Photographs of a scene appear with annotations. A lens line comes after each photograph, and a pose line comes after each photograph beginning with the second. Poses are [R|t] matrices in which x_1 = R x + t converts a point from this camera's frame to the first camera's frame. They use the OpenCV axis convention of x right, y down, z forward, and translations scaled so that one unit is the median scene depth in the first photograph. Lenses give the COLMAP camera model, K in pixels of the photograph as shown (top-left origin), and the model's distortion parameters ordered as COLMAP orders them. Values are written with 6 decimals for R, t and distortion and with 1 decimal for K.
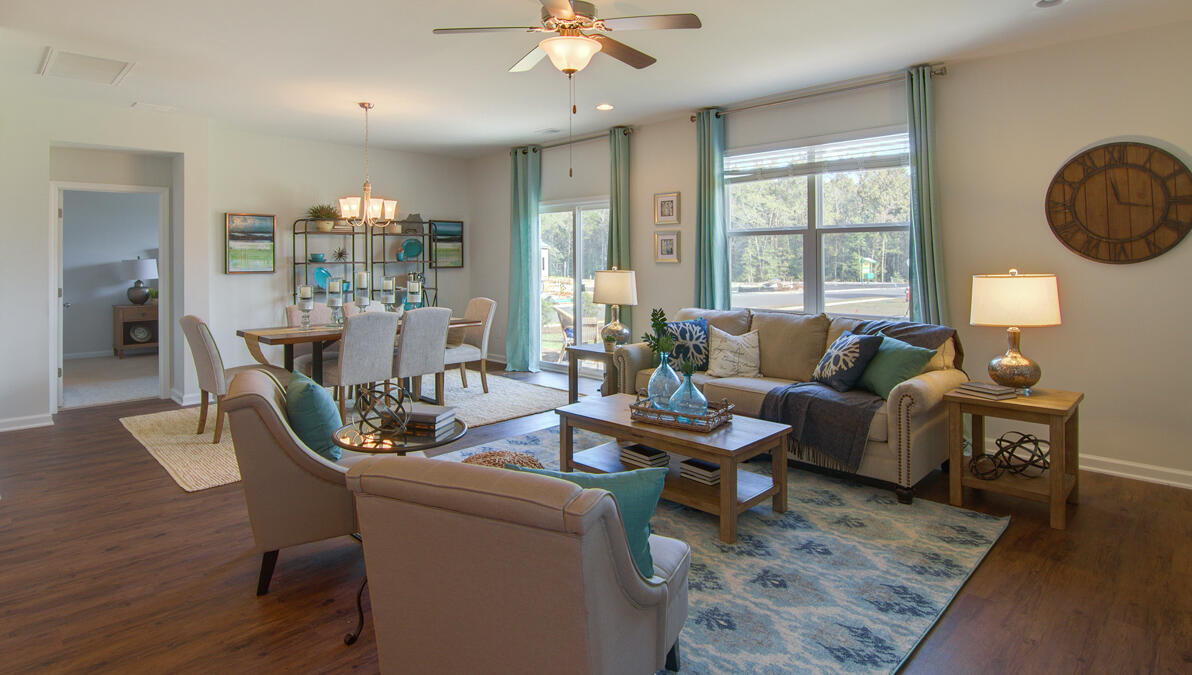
lens RADIAL K [[627.0, 0, 595.6], [0, 627.0, 326.2], [0, 0, 1]] dist [-0.002487, -0.000017]
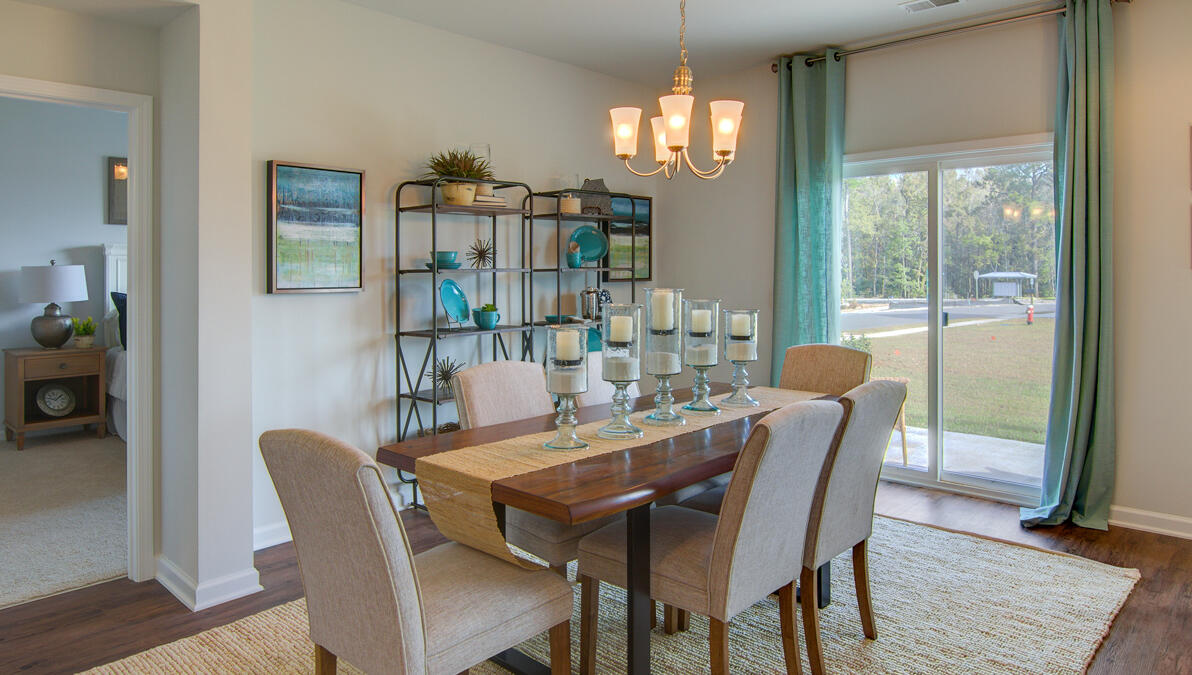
lens RADIAL K [[734.2, 0, 589.6], [0, 734.2, 347.6], [0, 0, 1]] dist [-0.001344, -0.003631]
pose [[0.999406, -0.002332, 0.034383, -0.415614], [0.002443, 0.999992, -0.003197, -0.046281], [-0.034375, 0.003279, 0.999404, 0.505456]]
